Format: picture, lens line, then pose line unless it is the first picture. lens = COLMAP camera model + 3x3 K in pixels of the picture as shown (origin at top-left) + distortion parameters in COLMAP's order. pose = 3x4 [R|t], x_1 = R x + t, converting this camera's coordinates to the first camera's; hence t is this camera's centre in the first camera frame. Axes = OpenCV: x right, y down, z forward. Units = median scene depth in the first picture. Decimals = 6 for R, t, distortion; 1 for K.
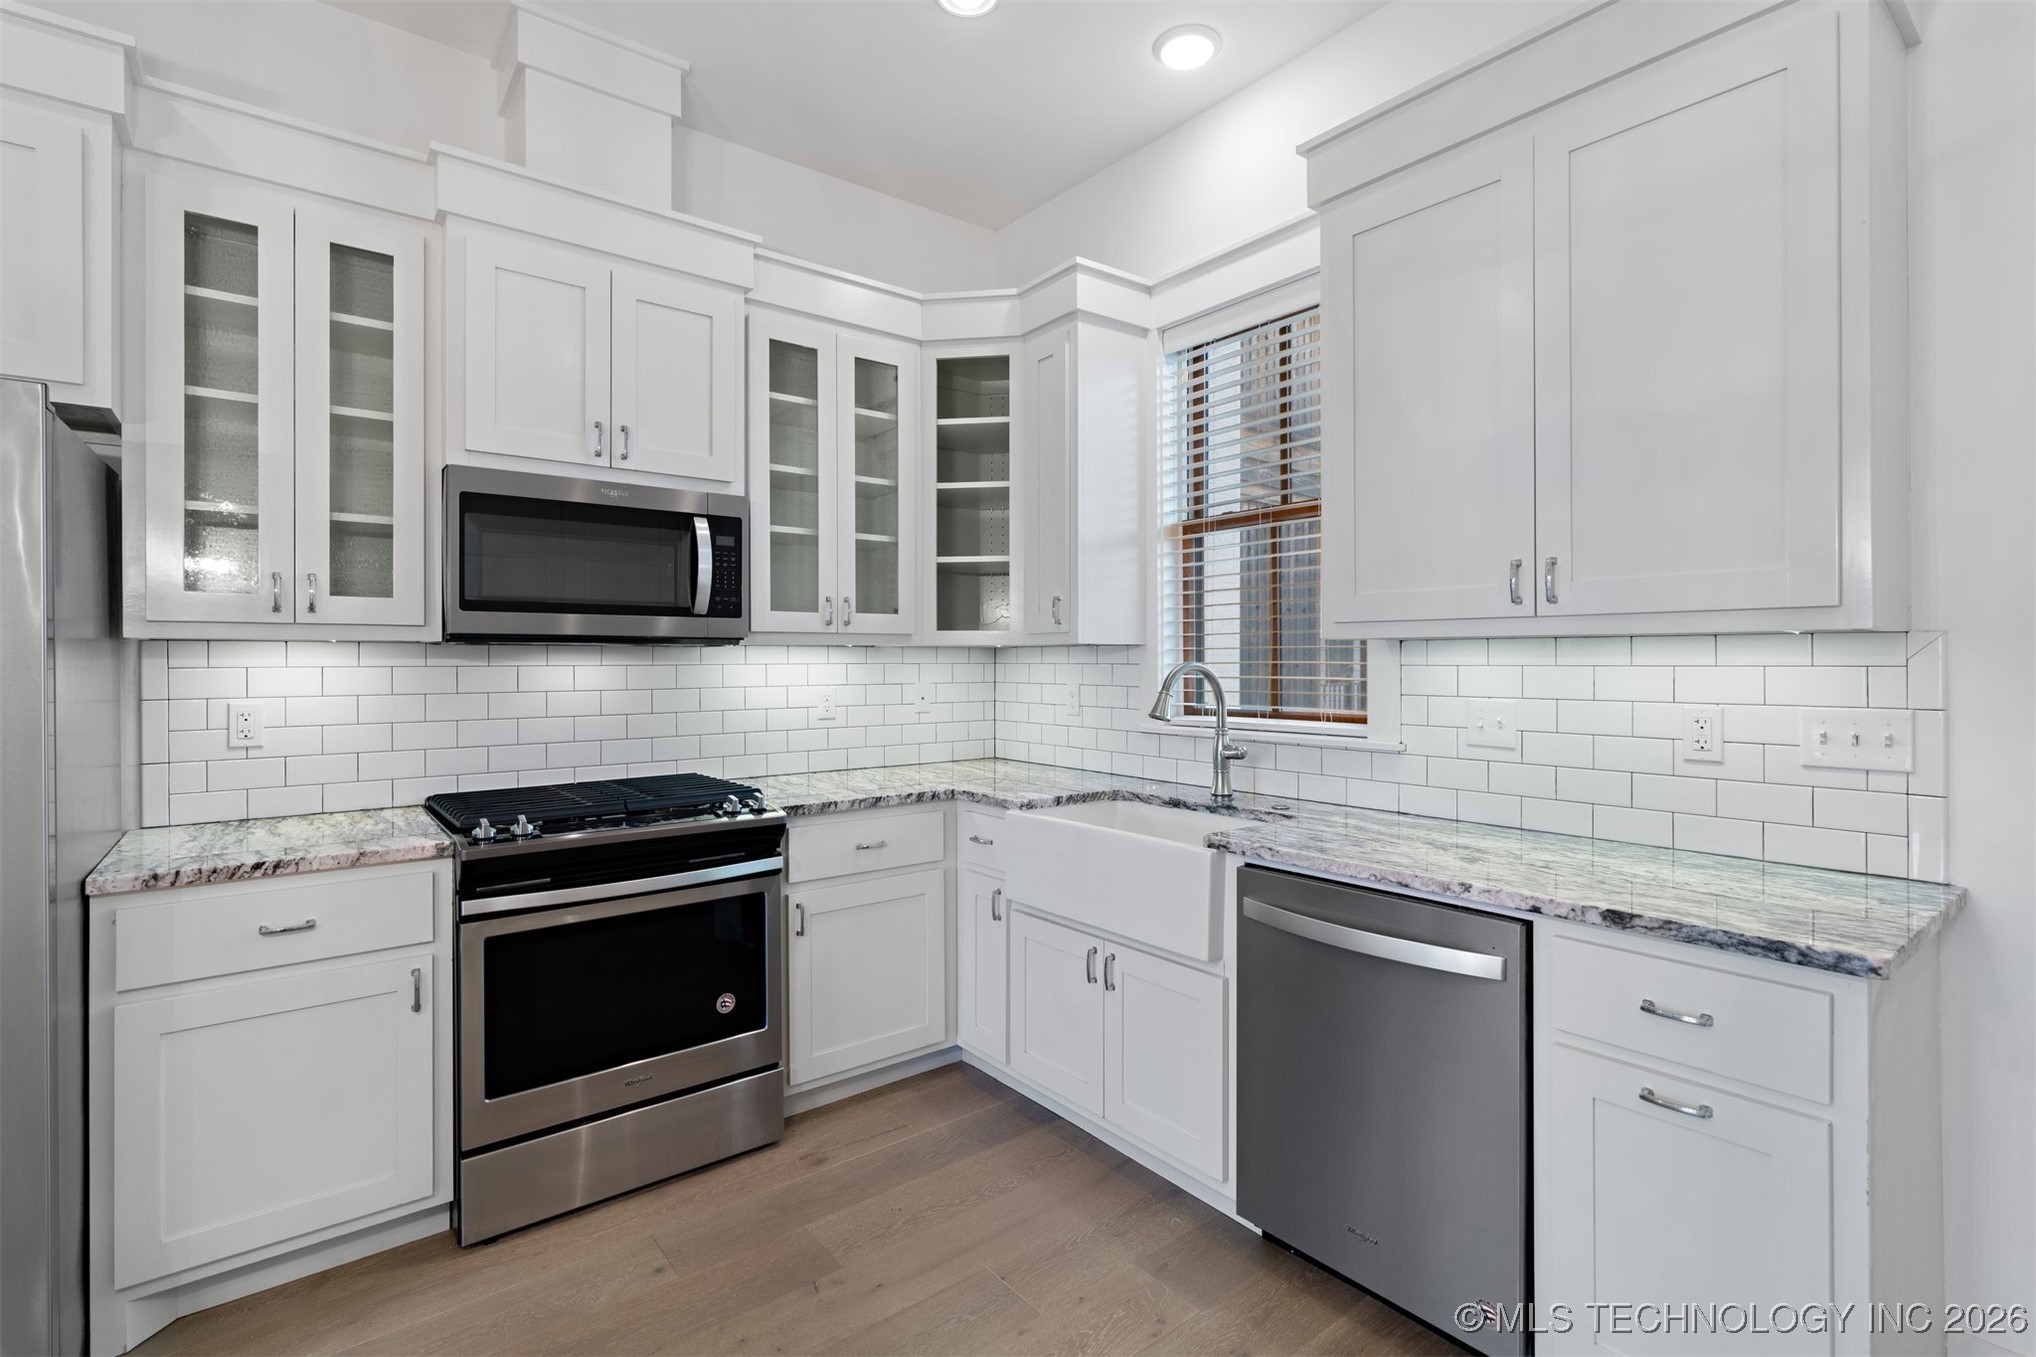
lens RADIAL K [[933.5, 0, 1027.2], [0, 933.5, 665.8], [0, 0, 1]] dist [-0.010950, 0.003235]
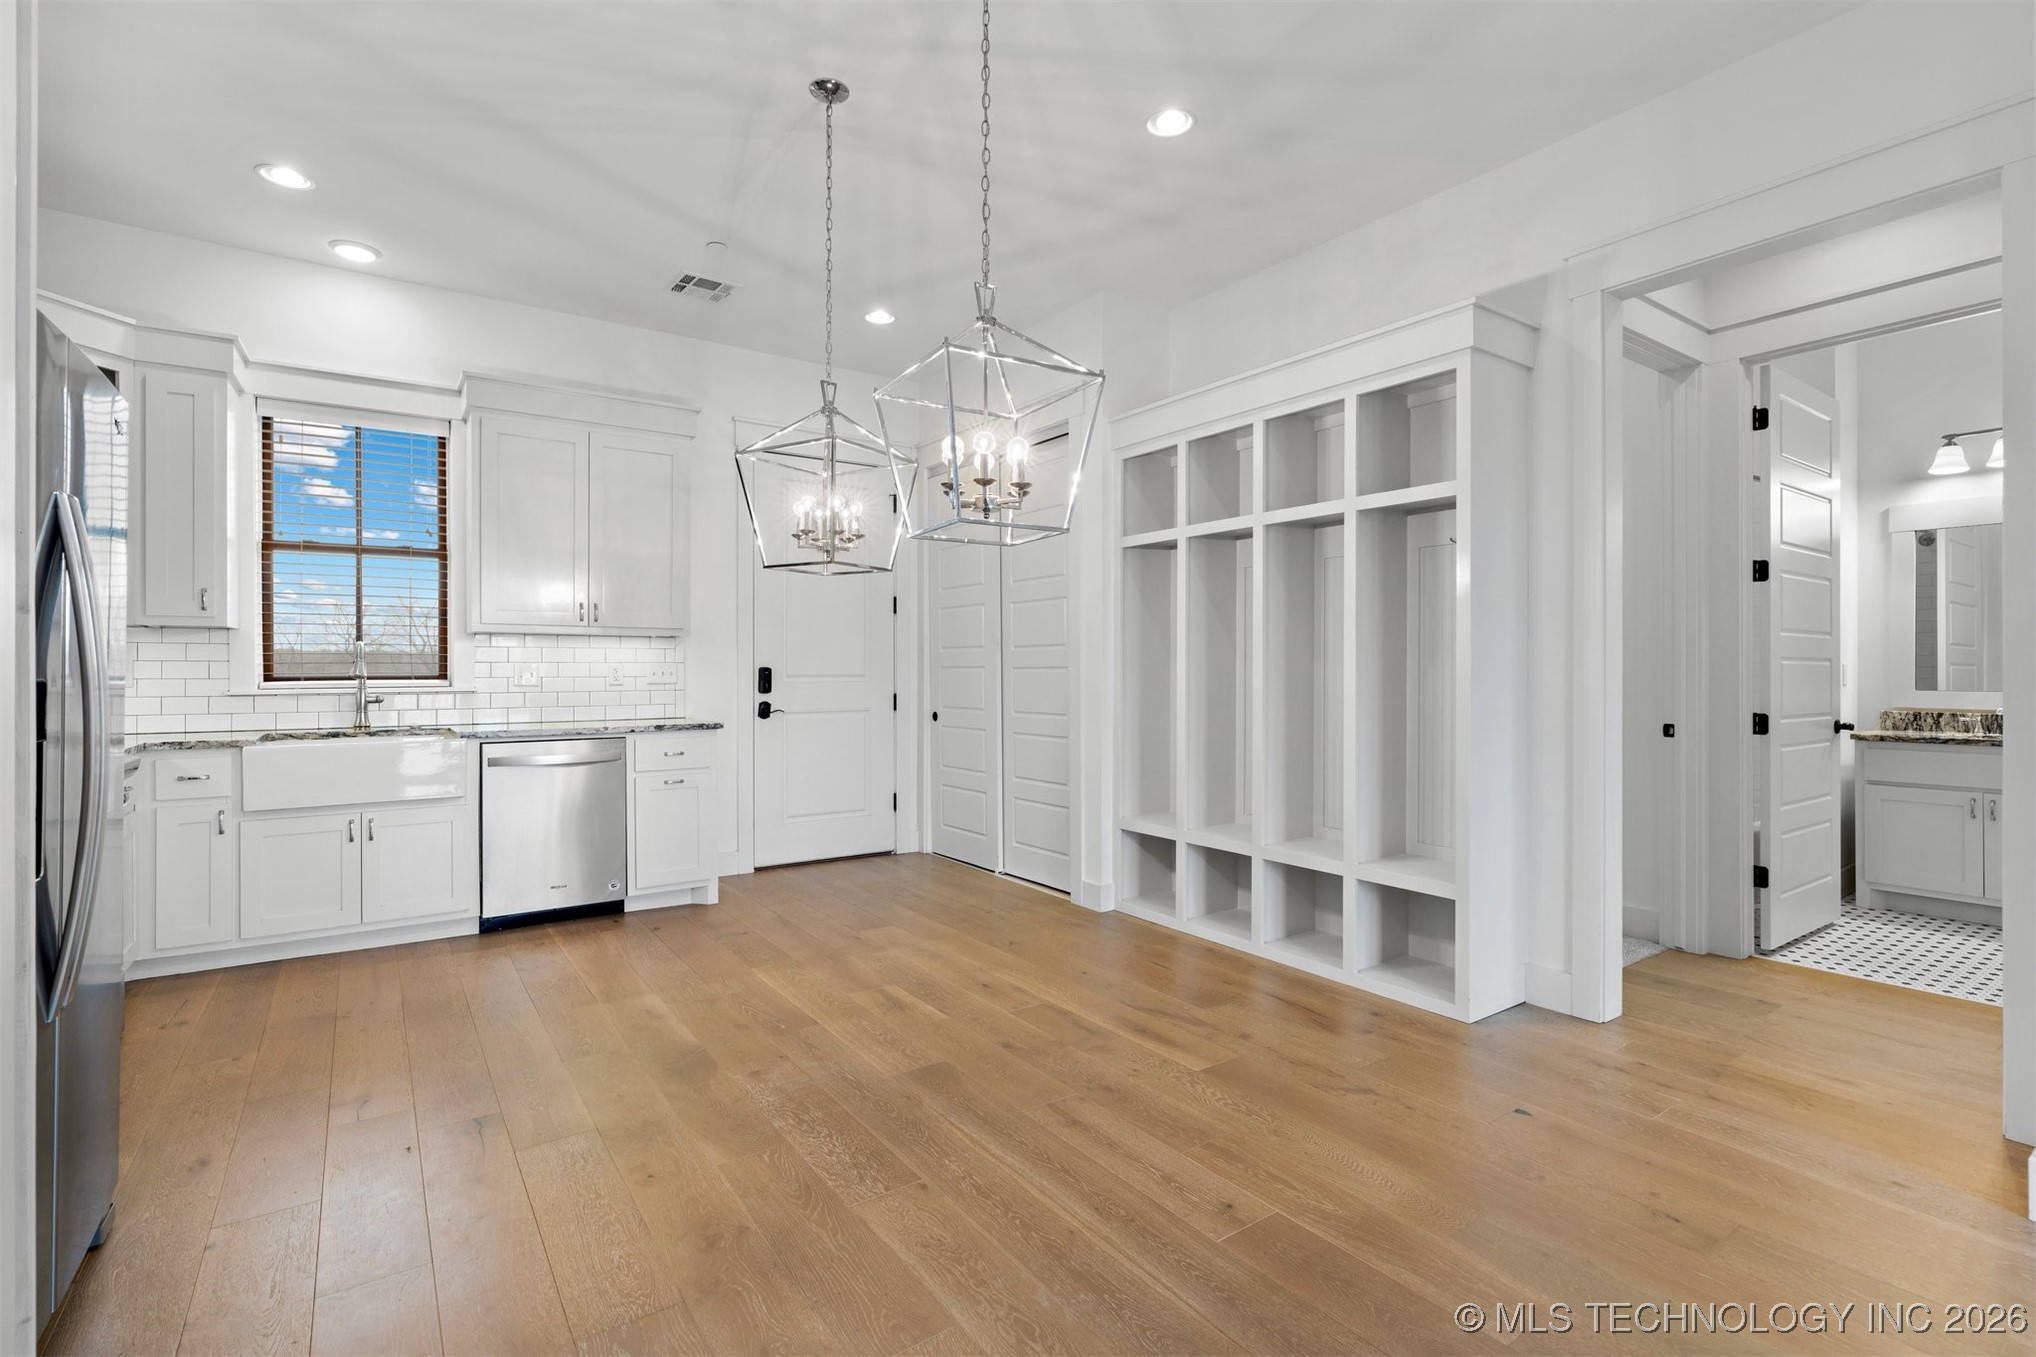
lens RADIAL K [[933.5, 0, 1021.1], [0, 933.5, 669.0], [0, 0, 1]] dist [-0.010950, 0.003235]
pose [[0.060421, 0.000300, 0.998173, -1.300585], [0.004690, 0.999989, -0.000585, 0.046674], [-0.998162, 0.004717, 0.060419, -0.211061]]
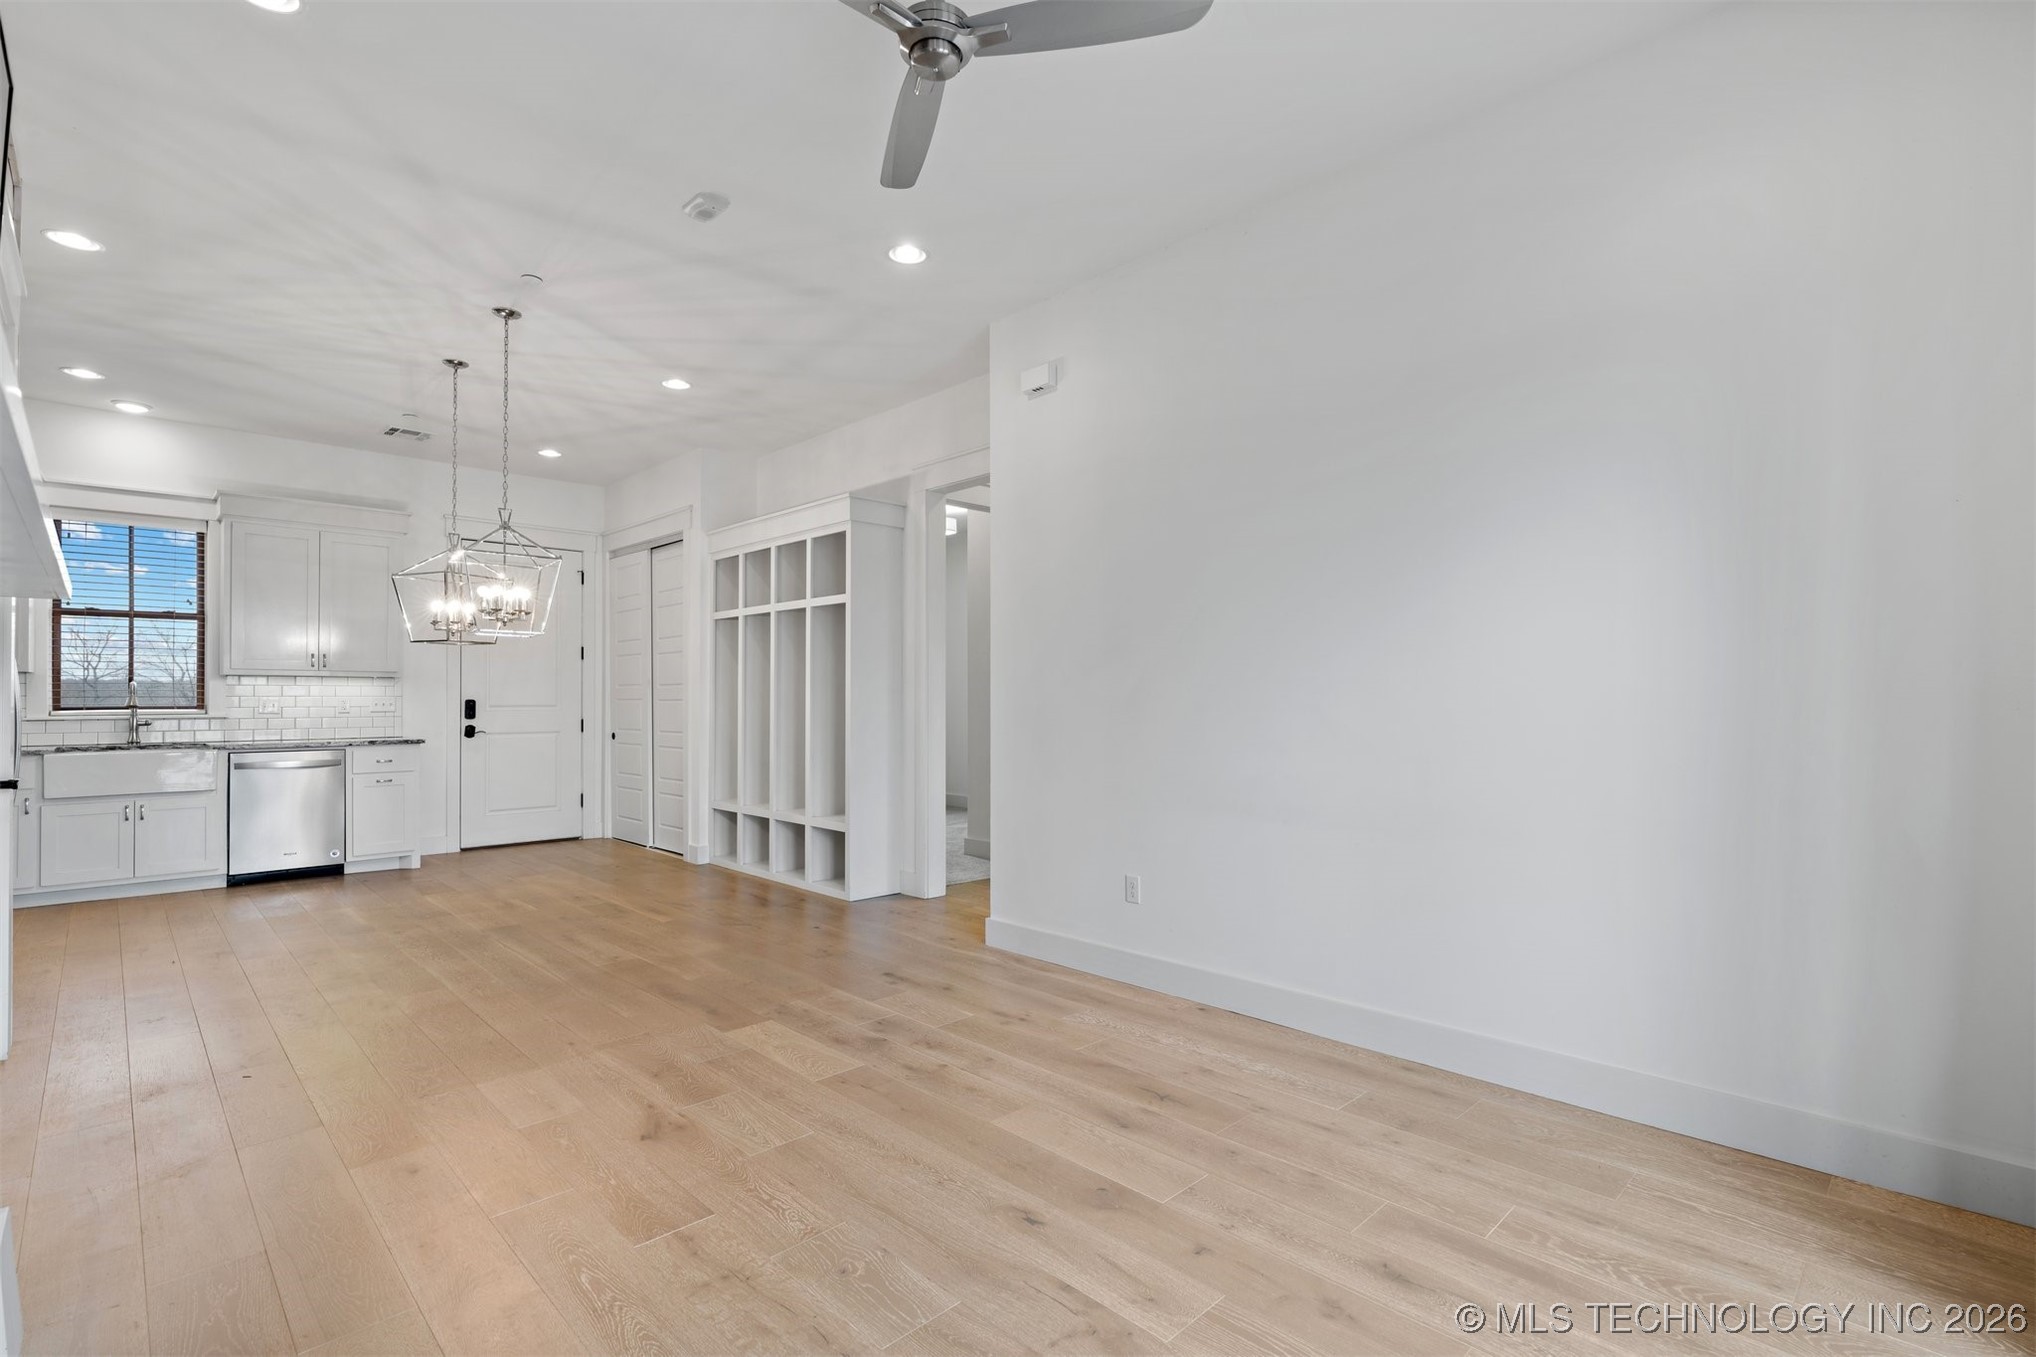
lens RADIAL K [[933.5, 0, 1031.6], [0, 933.5, 690.0], [0, 0, 1]] dist [-0.010950, 0.003235]
pose [[-0.109975, 0.009950, 0.993885, -2.222732], [0.005505, 0.999941, -0.009402, 0.046070], [-0.993919, 0.004437, -0.110023, -0.880859]]
